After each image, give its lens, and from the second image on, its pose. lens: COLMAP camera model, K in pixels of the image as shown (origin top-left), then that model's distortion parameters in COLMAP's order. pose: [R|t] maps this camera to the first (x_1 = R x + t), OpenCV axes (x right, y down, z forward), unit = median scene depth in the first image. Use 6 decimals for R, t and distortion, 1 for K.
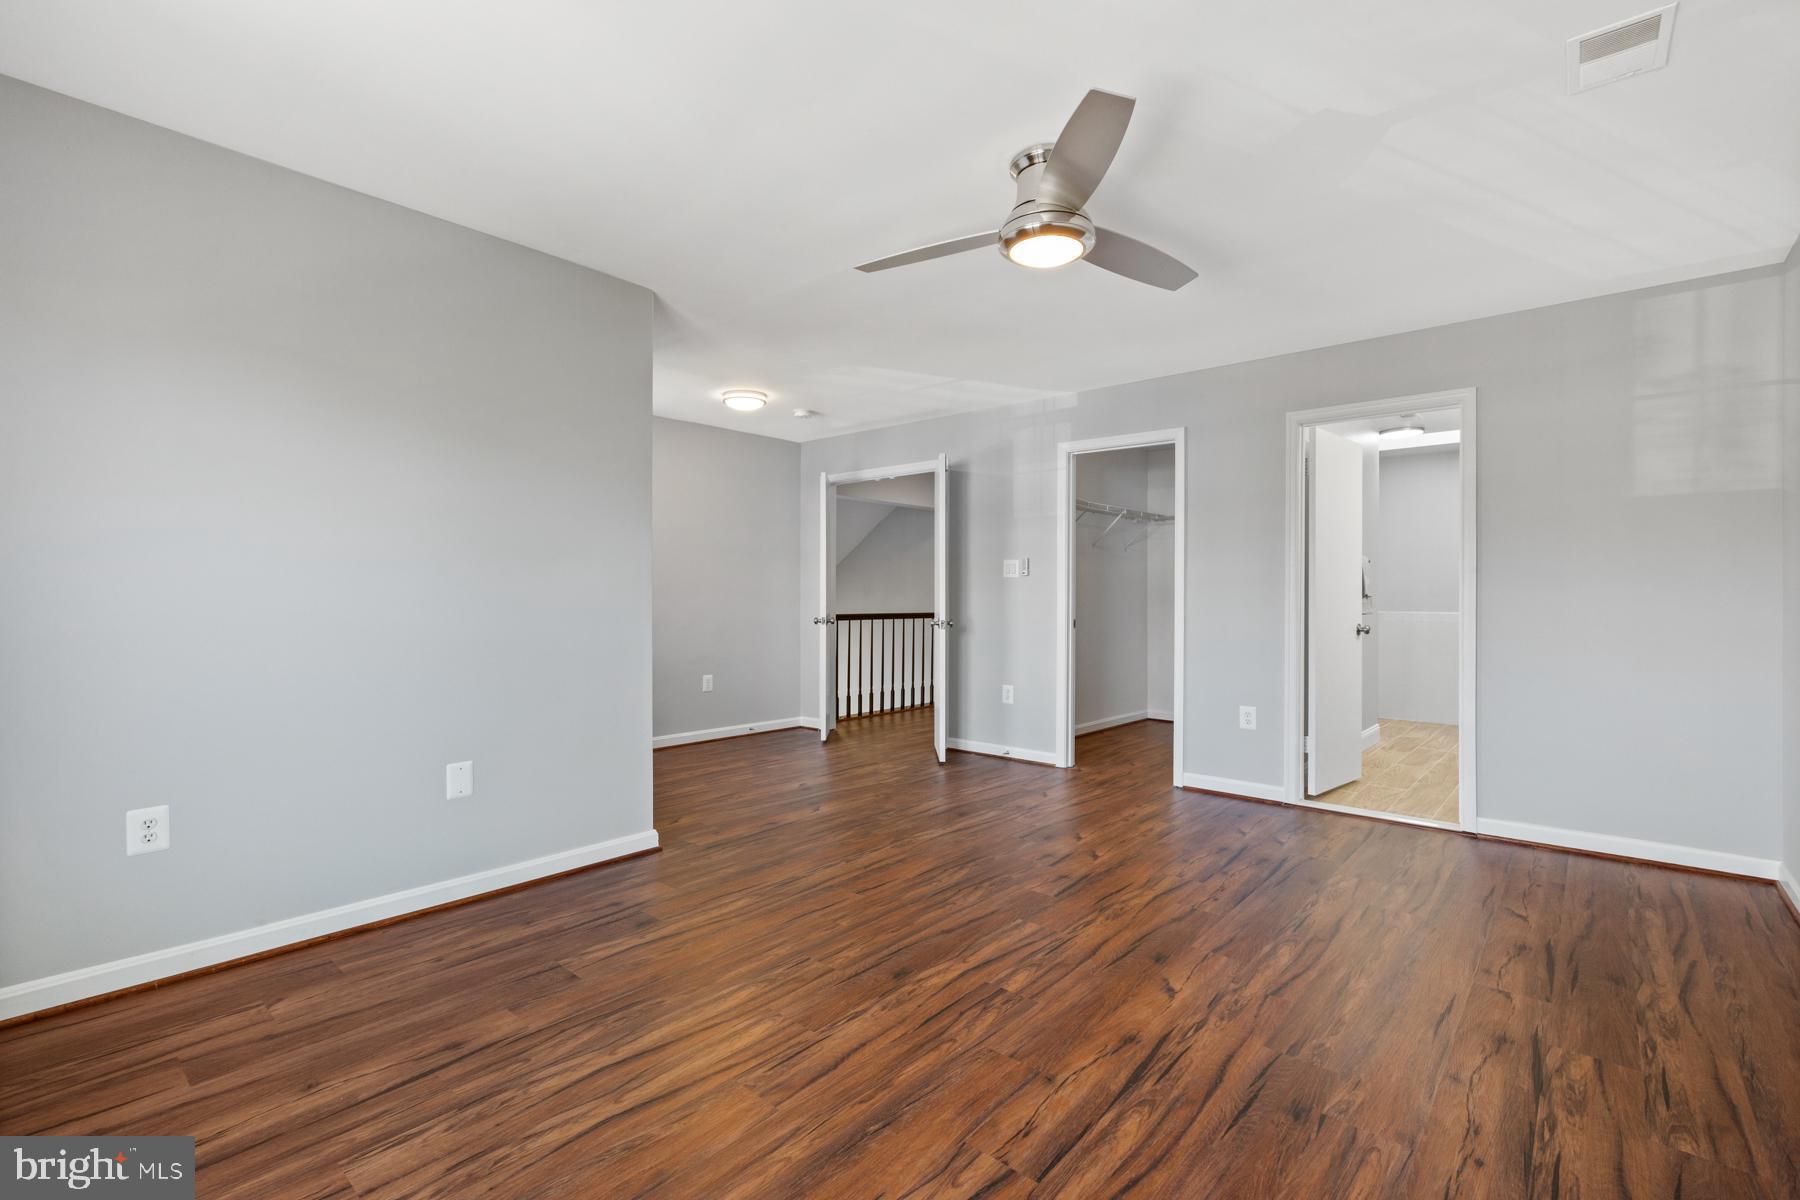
lens RADIAL K [[808.6, 0, 906.8], [0, 808.6, 595.8], [0, 0, 1]] dist [0.001073, -0.000067]
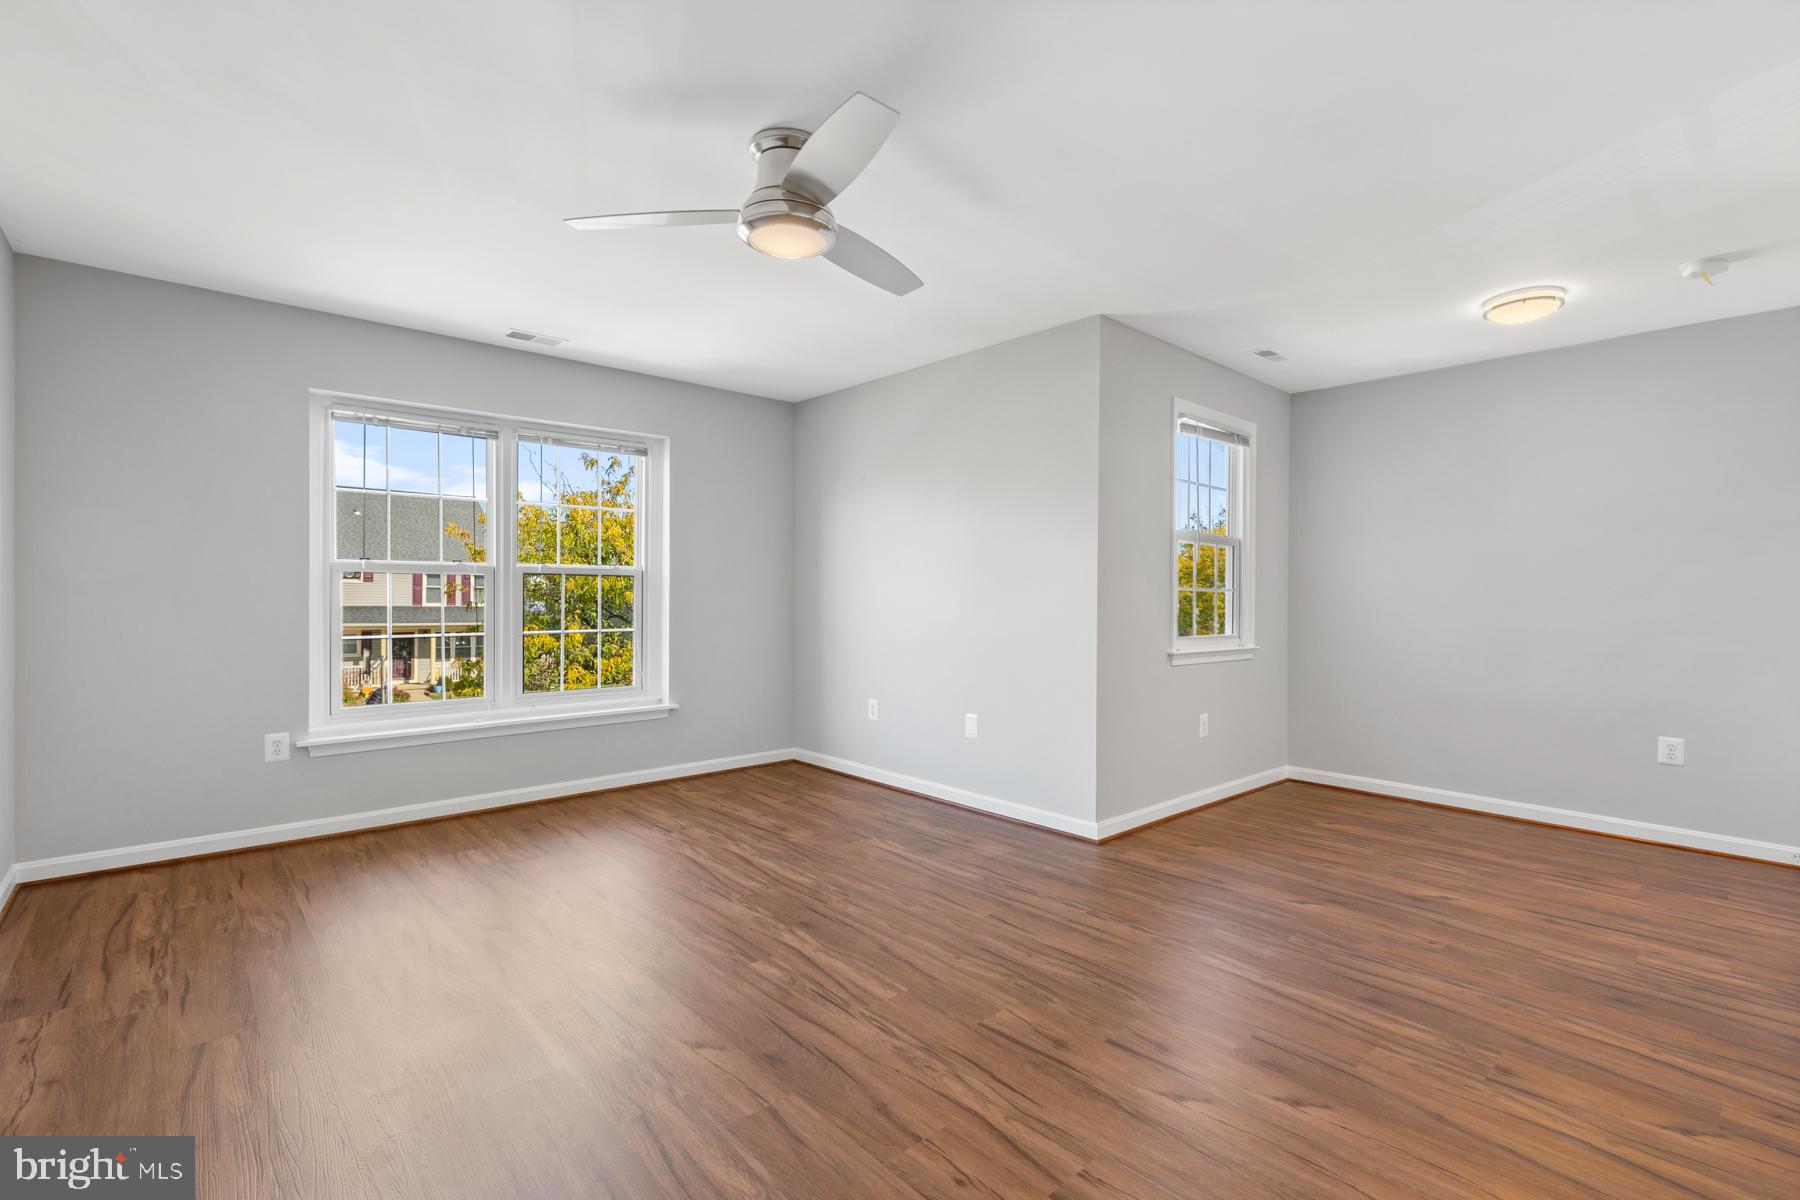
lens RADIAL K [[808.6, 0, 903.0], [0, 808.6, 605.8], [0, 0, 1]] dist [0.001073, -0.000067]
pose [[-0.125618, 0.009208, -0.992036, 1.021977], [-0.007289, 0.999921, 0.010204, -0.010027], [0.992052, 0.008513, -0.125541, 1.150267]]
